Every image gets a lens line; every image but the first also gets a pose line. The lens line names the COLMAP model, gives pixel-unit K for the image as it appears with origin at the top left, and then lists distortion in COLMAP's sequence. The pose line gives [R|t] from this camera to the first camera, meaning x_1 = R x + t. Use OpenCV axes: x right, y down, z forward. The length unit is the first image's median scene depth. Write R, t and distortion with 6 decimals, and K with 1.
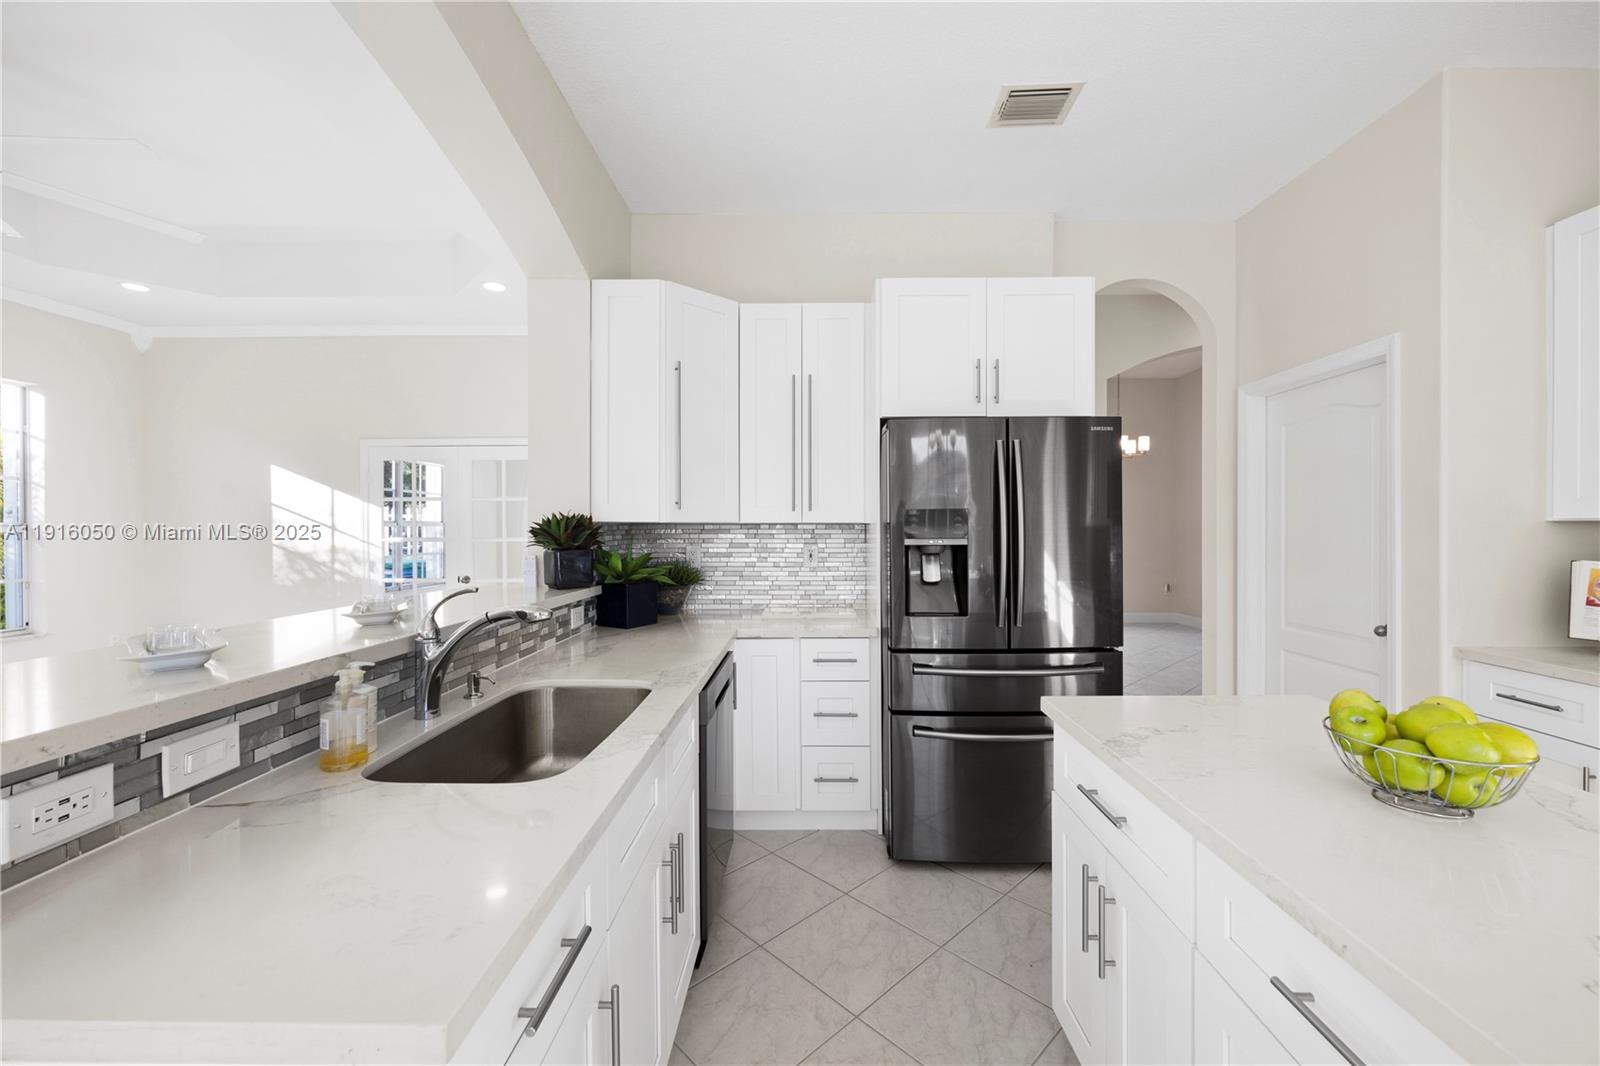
lens RADIAL K [[634.6, 0, 801.5], [0, 634.6, 530.4], [0, 0, 1]] dist [-0.002260, 0.000441]
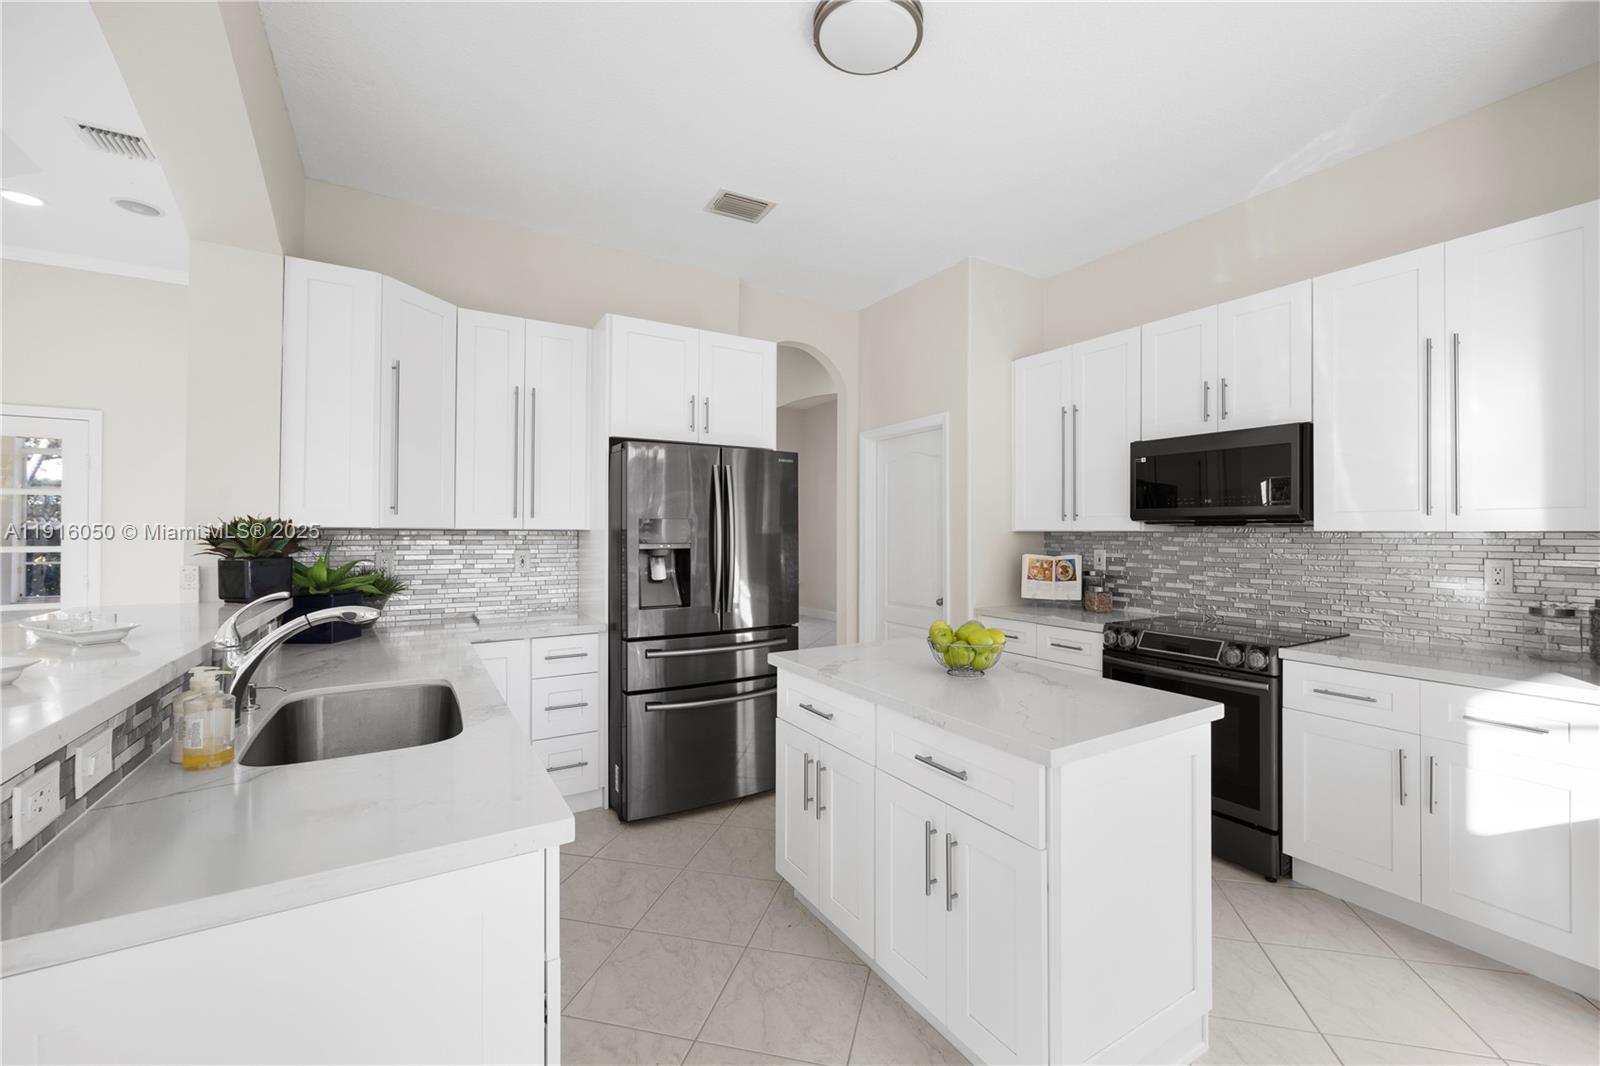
lens RADIAL K [[648.7, 0, 816.6], [0, 648.7, 528.4], [0, 0, 1]] dist [-0.000180, 0.000148]
pose [[0.843453, 0.007737, 0.537148, -0.185301], [-0.000815, 0.999914, -0.013122, 0.000261], [-0.537203, 0.010630, 0.843386, -0.170014]]
